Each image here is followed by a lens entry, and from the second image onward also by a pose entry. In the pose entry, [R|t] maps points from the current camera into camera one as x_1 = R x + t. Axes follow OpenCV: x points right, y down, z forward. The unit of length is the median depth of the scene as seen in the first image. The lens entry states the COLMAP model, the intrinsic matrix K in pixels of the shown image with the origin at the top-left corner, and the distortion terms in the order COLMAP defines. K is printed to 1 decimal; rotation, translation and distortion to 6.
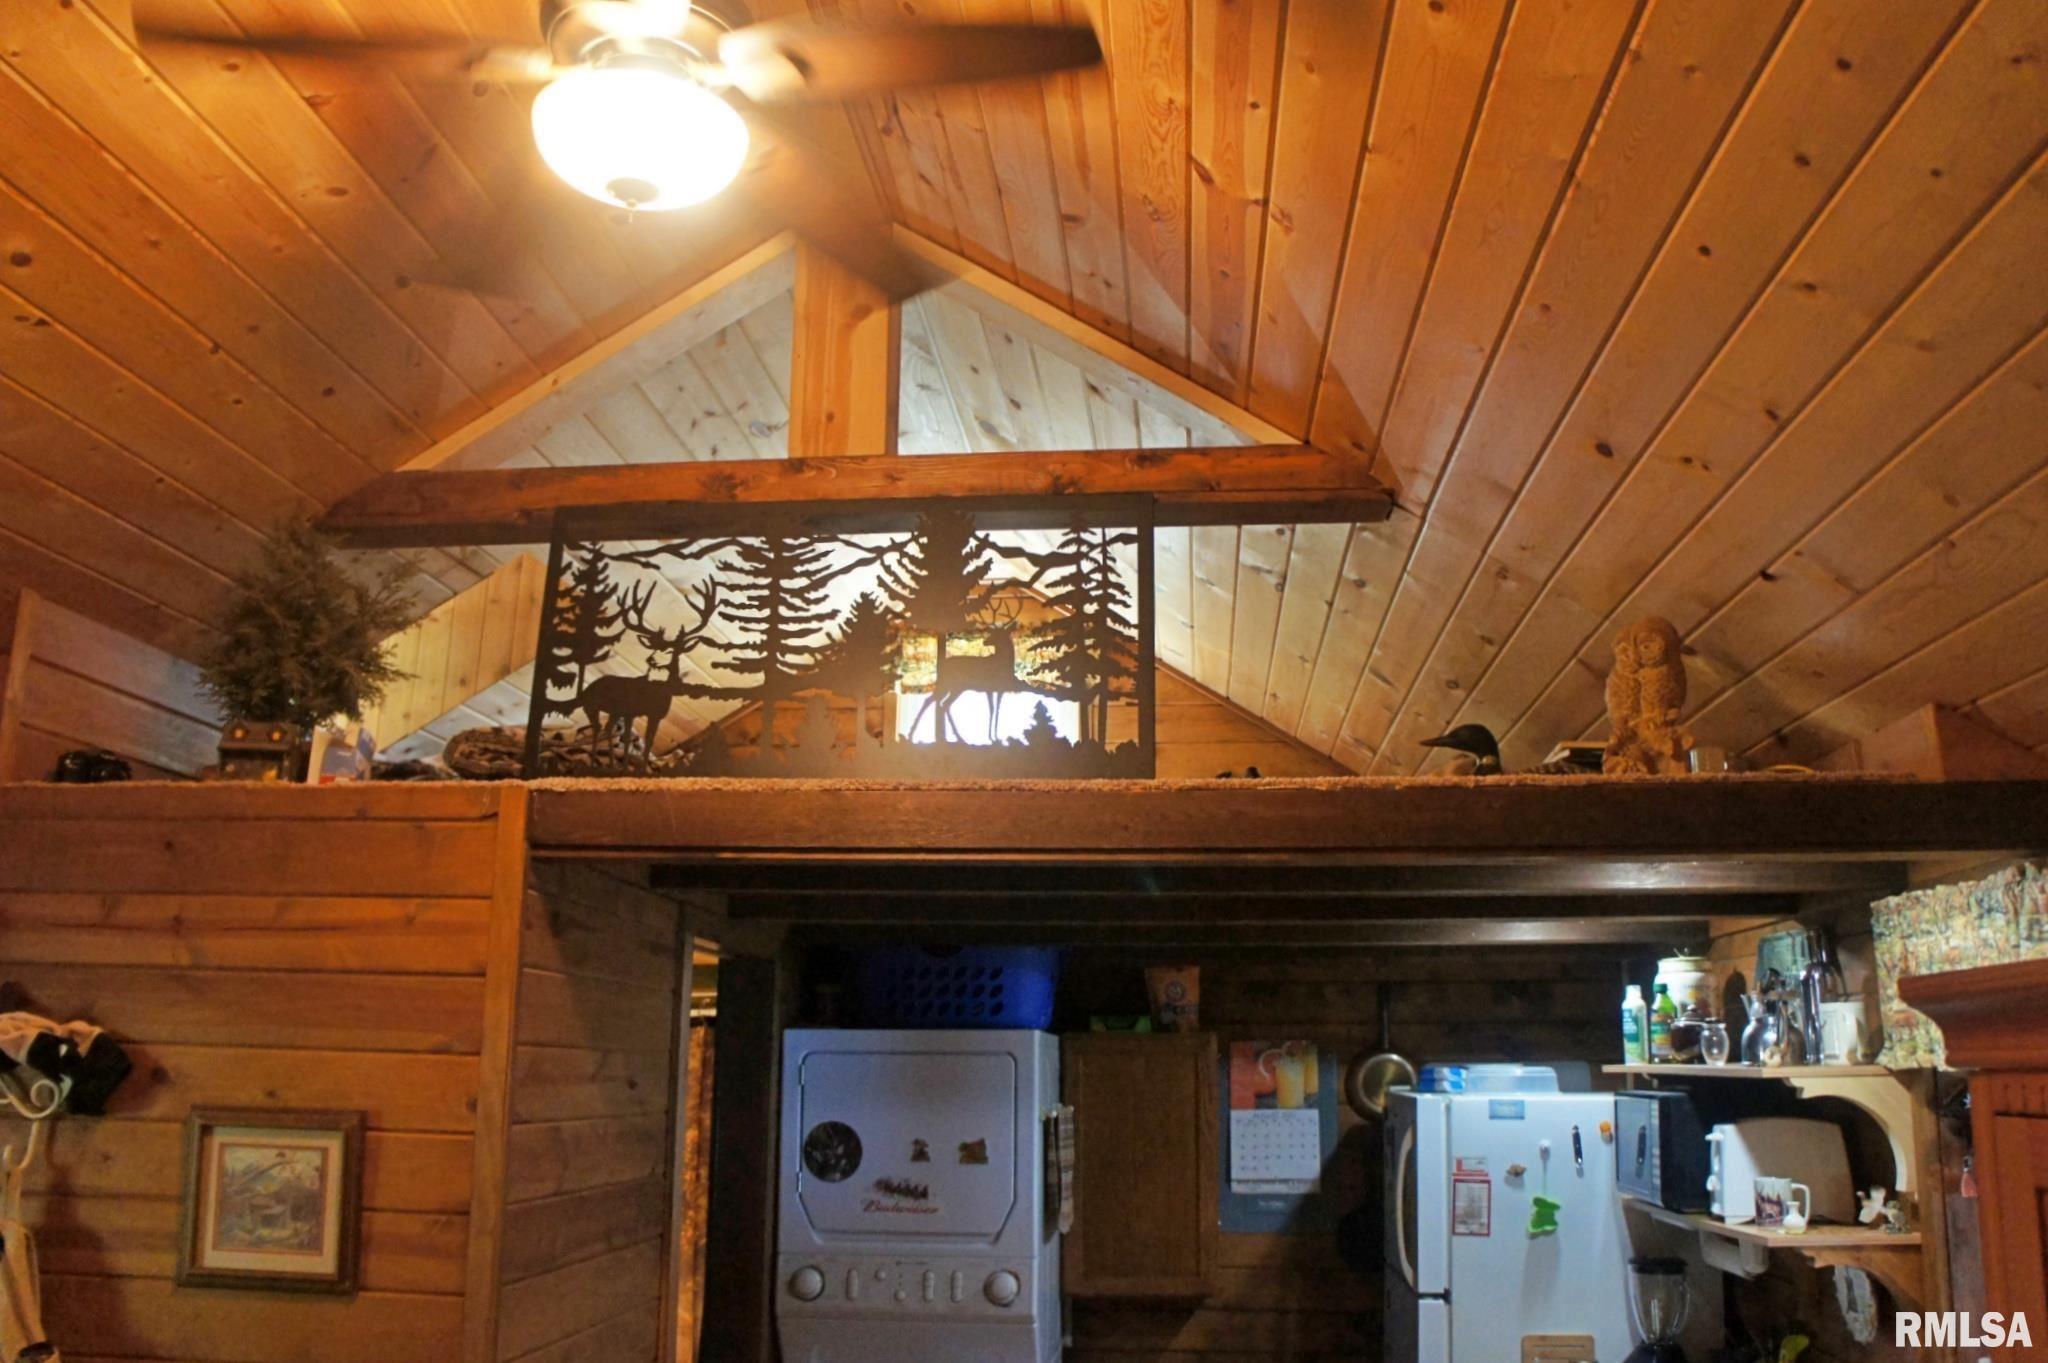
lens RADIAL K [[1663.2, 0, 1031.4], [0, 1663.2, 691.7], [0, 0, 1]] dist [-0.187915, 0.138374]
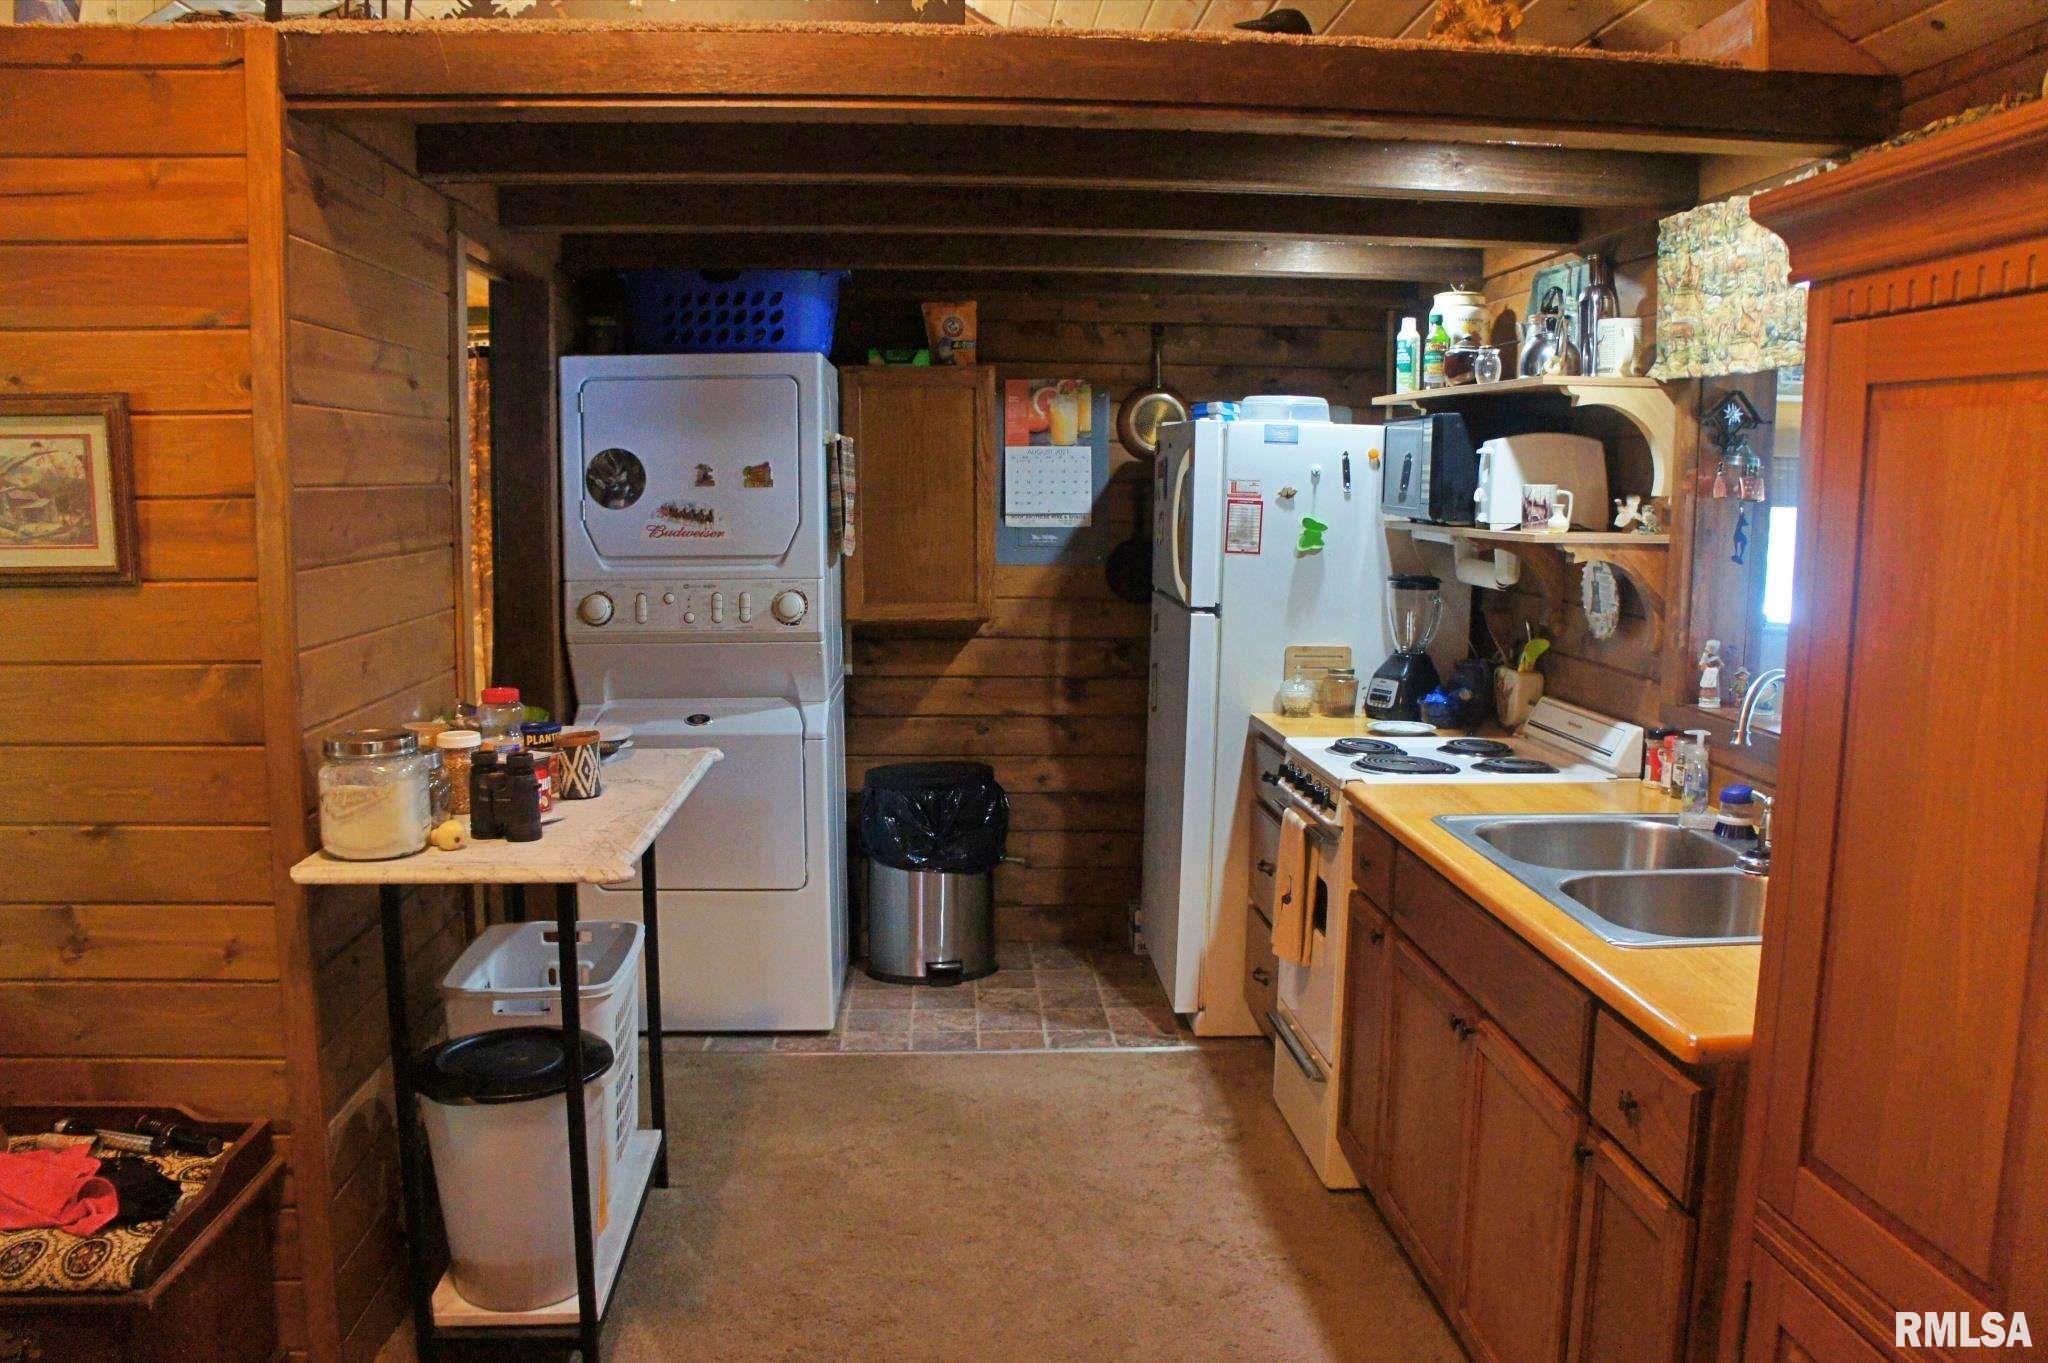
lens RADIAL K [[1610.7, 0, 1031.6], [0, 1610.7, 698.9], [0, 0, 1]] dist [-0.190354, 0.138037]
pose [[0.987944, -0.026211, 0.152579, -0.024915], [-0.029723, 0.935114, 0.353097, 0.065618], [-0.151934, -0.353376, 0.923061, 0.028460]]
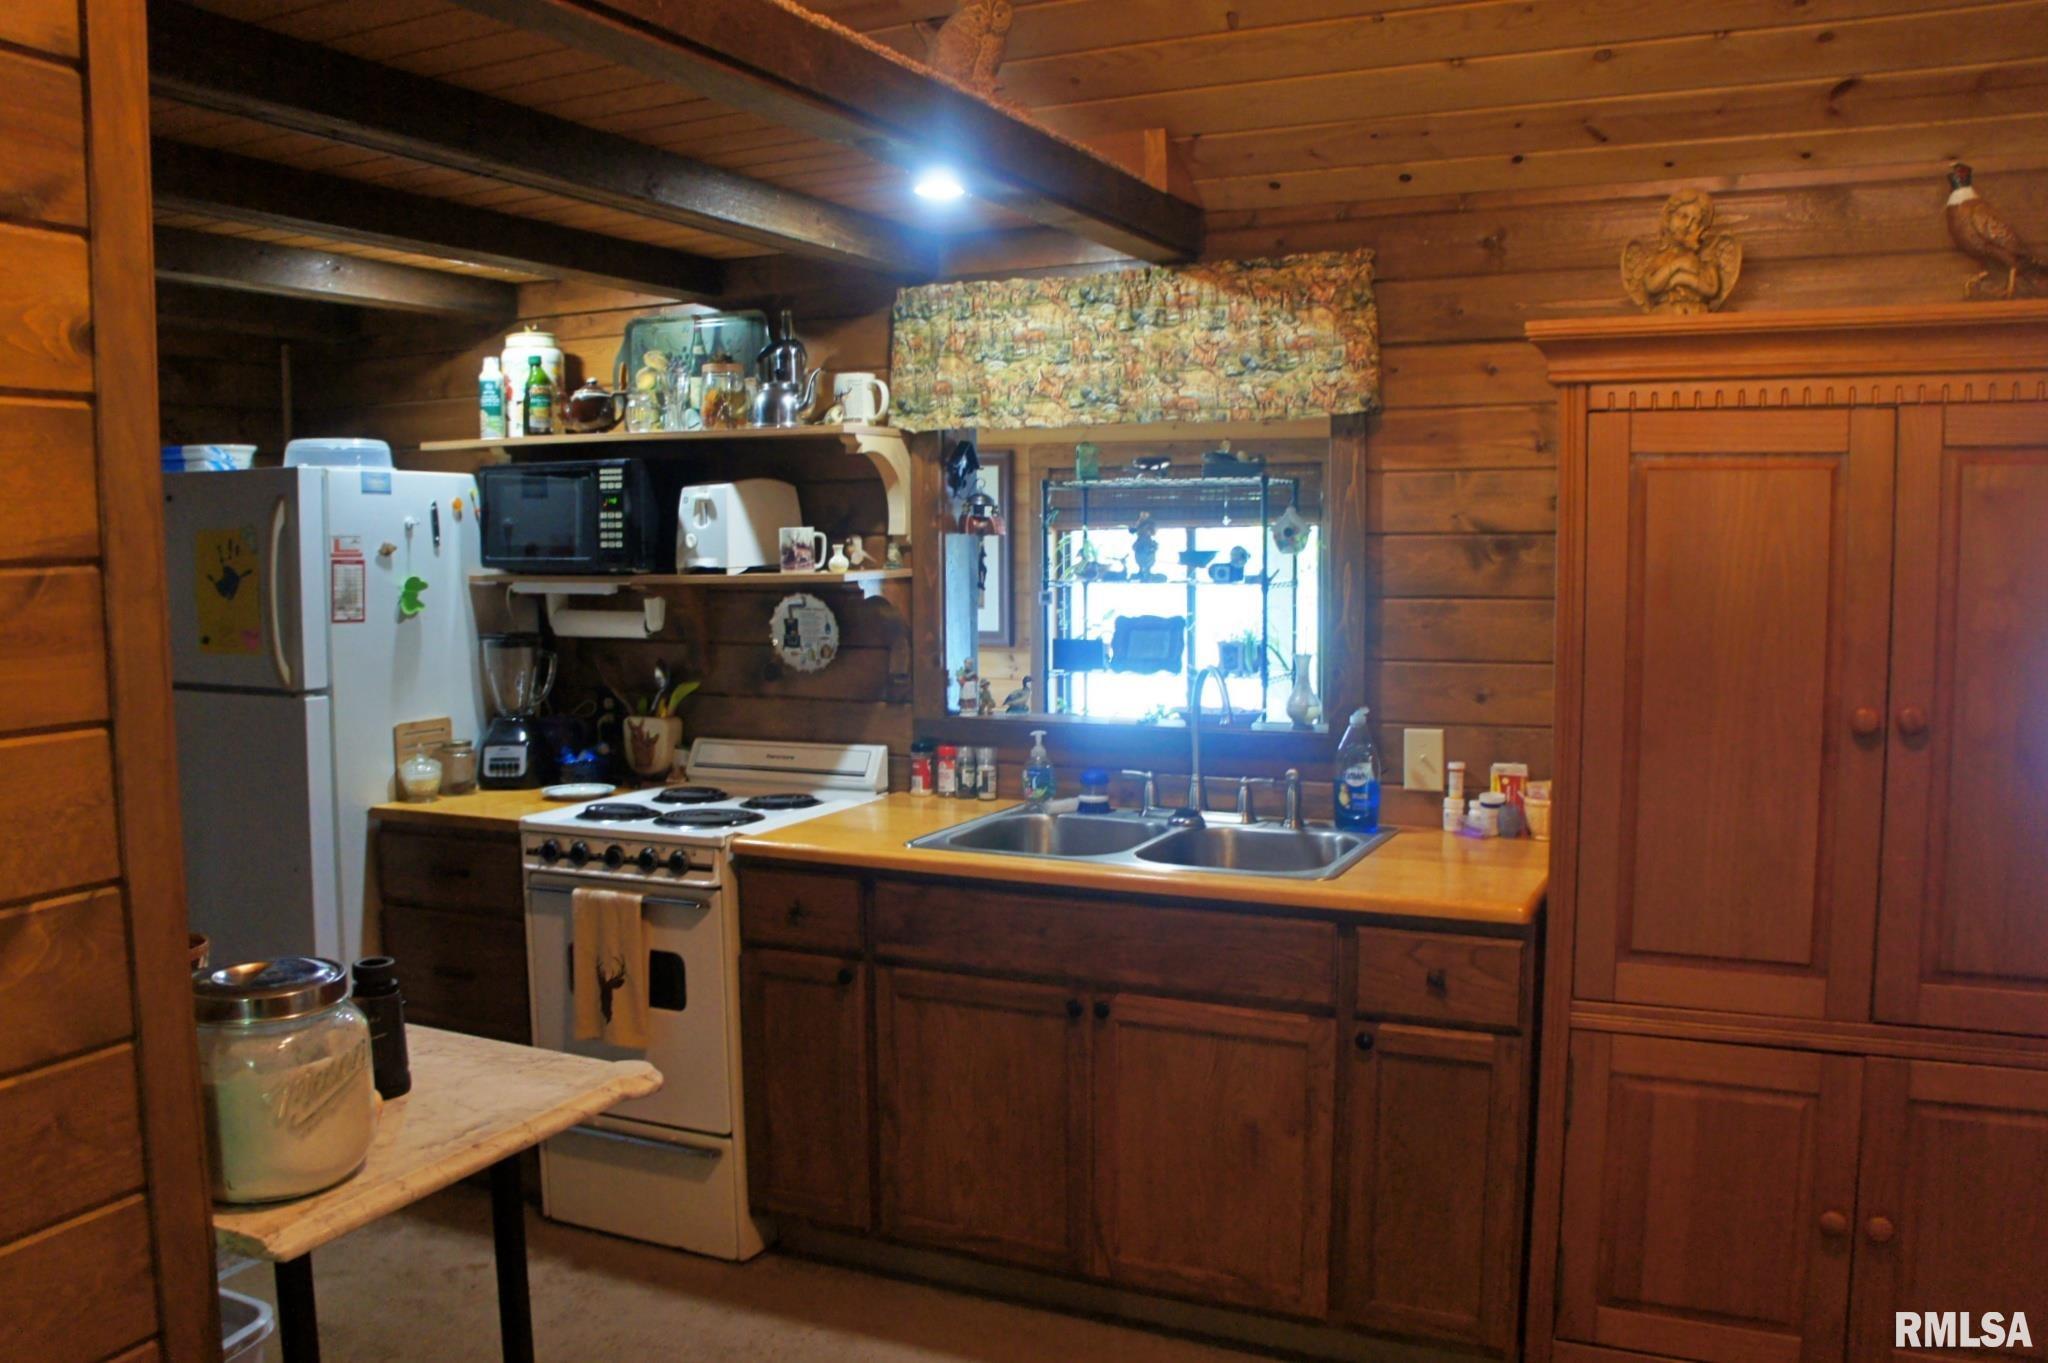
lens RADIAL K [[1663.2, 0, 1031.4], [0, 1663.2, 691.7], [0, 0, 1]] dist [-0.187915, 0.138374]
pose [[0.345054, -0.105319, 0.932655, -0.461224], [-0.196651, 0.963517, 0.181559, 0.144412], [-0.917751, -0.246055, 0.311754, 0.382334]]
